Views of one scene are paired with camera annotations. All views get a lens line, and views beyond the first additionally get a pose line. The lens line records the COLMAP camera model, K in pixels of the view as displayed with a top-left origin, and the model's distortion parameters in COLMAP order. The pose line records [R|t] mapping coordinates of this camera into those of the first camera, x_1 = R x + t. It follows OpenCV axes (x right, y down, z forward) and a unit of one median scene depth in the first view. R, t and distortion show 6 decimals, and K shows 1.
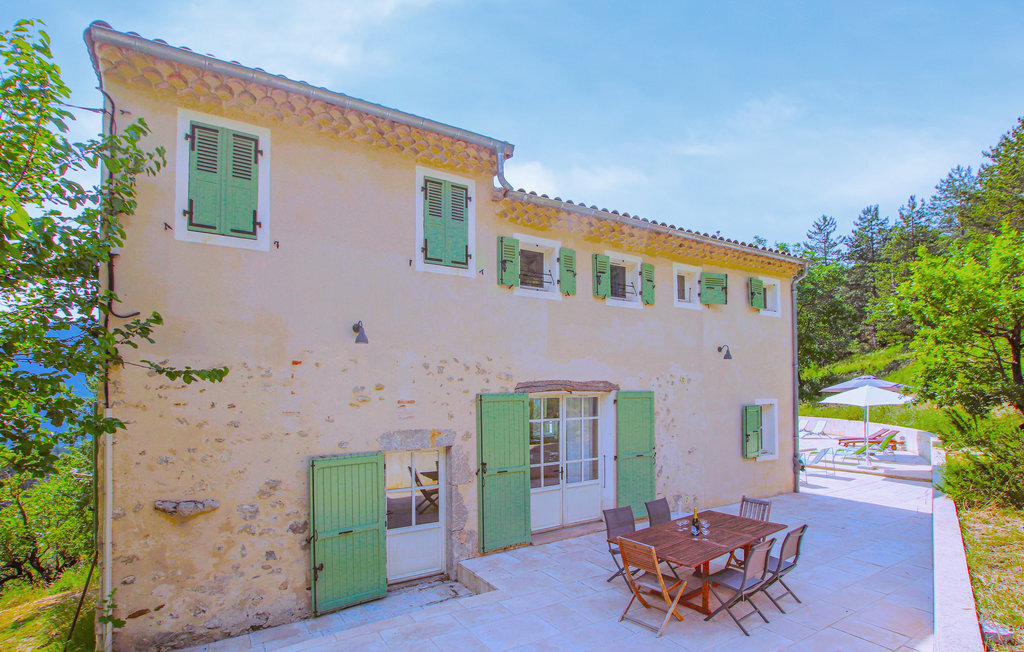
lens RADIAL K [[558.4, 0, 503.7], [0, 558.4, 394.2], [0, 0, 1]] dist [-0.039702, 0.002026]
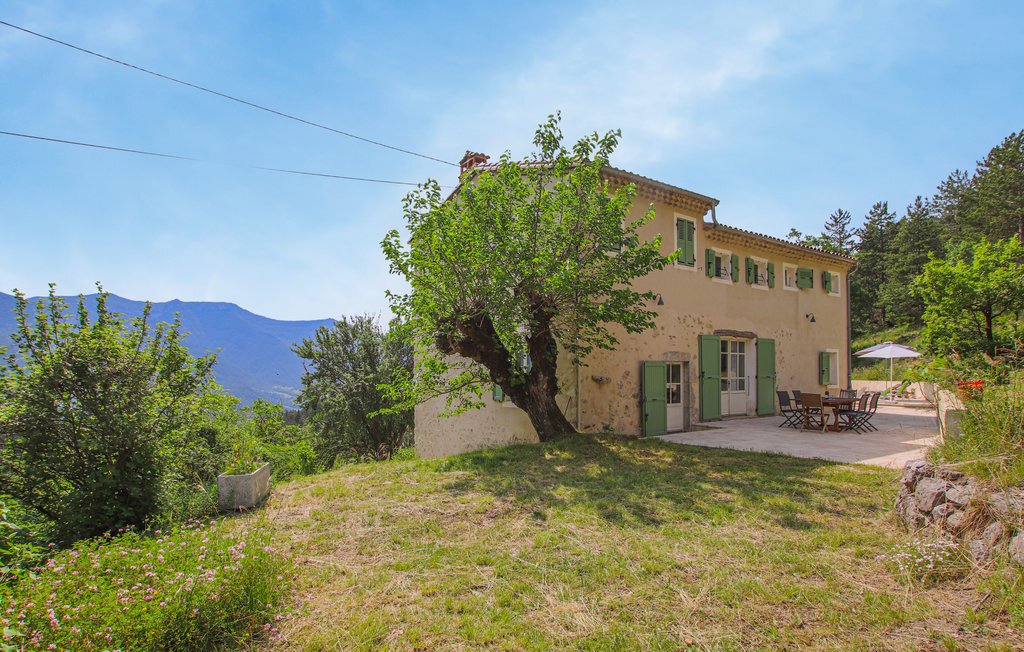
lens RADIAL K [[534.5, 0, 538.0], [0, 534.5, 371.4], [0, 0, 1]] dist [-0.059396, 0.012573]
pose [[0.999841, 0.008160, 0.015871, -0.392538], [-0.008173, 0.999966, 0.000719, 0.080005], [-0.015864, -0.000849, 0.999874, -0.484880]]
